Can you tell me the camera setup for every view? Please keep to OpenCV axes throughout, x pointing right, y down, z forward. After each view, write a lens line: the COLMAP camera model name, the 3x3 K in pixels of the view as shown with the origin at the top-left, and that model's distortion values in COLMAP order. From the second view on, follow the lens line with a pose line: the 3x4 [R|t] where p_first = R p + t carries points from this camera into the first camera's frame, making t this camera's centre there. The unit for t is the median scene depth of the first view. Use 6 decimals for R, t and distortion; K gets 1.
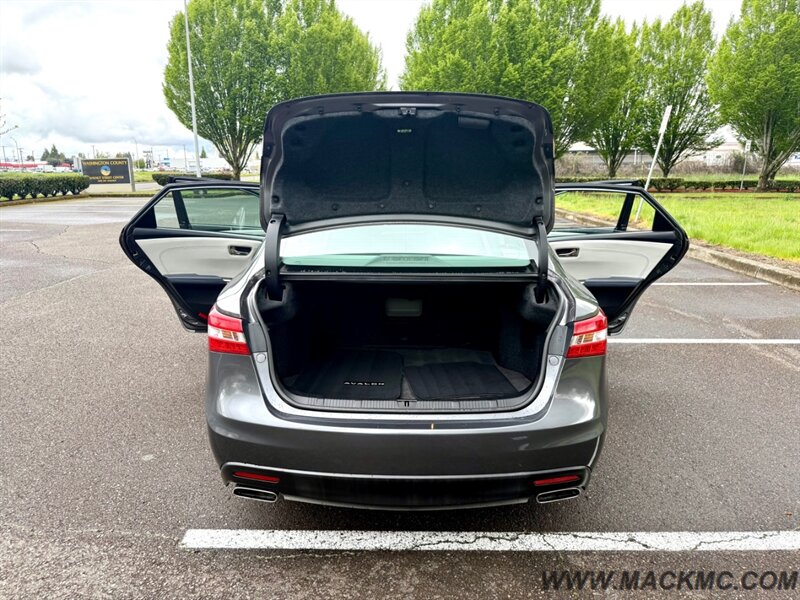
lens RADIAL K [[564.8, 0, 400.0], [0, 564.8, 300.0], [0, 0, 1]] dist [0.012455, -0.007958]
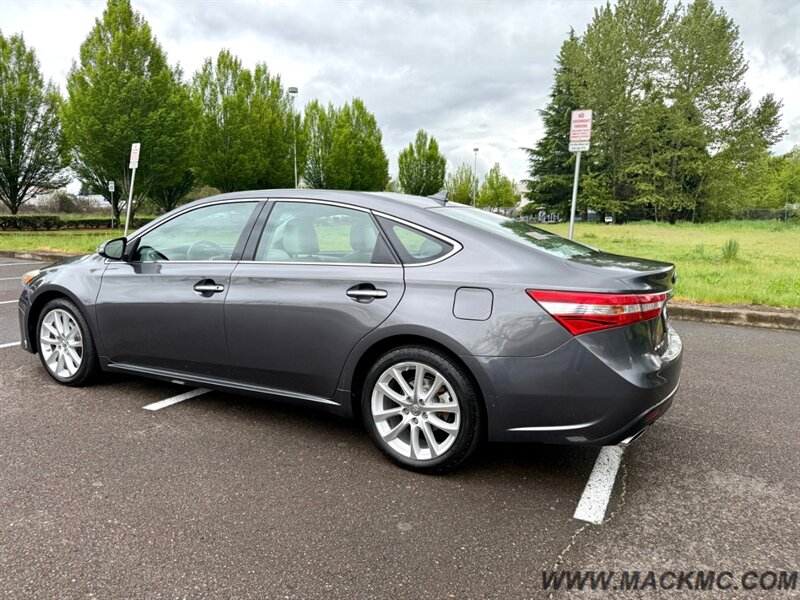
lens RADIAL K [[556.7, 0, 402.5], [0, 556.7, 310.2], [0, 0, 1]] dist [-0.004673, -0.004264]
pose [[0.459199, -0.140376, 0.877172, -0.733917], [0.182543, 0.981274, 0.061475, -0.045171], [-0.869376, 0.131892, 0.476224, 0.403009]]
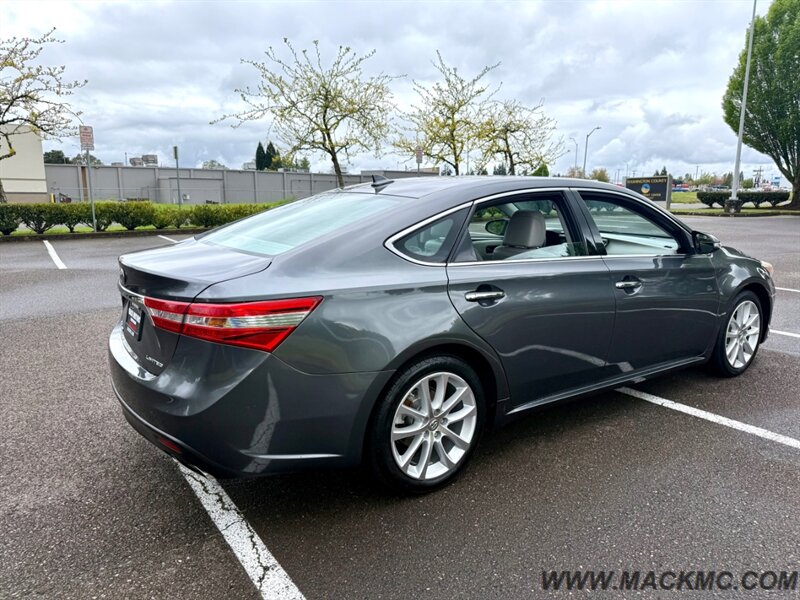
lens RADIAL K [[555.0, 0, 400.0], [0, 555.0, 300.0], [0, 0, 1]] dist [0.094073, -0.090603]
pose [[0.569647, 0.157557, -0.806646, 0.640778], [-0.184001, 0.980990, 0.061670, -0.052193], [0.801028, 0.113293, 0.587809, 0.313912]]
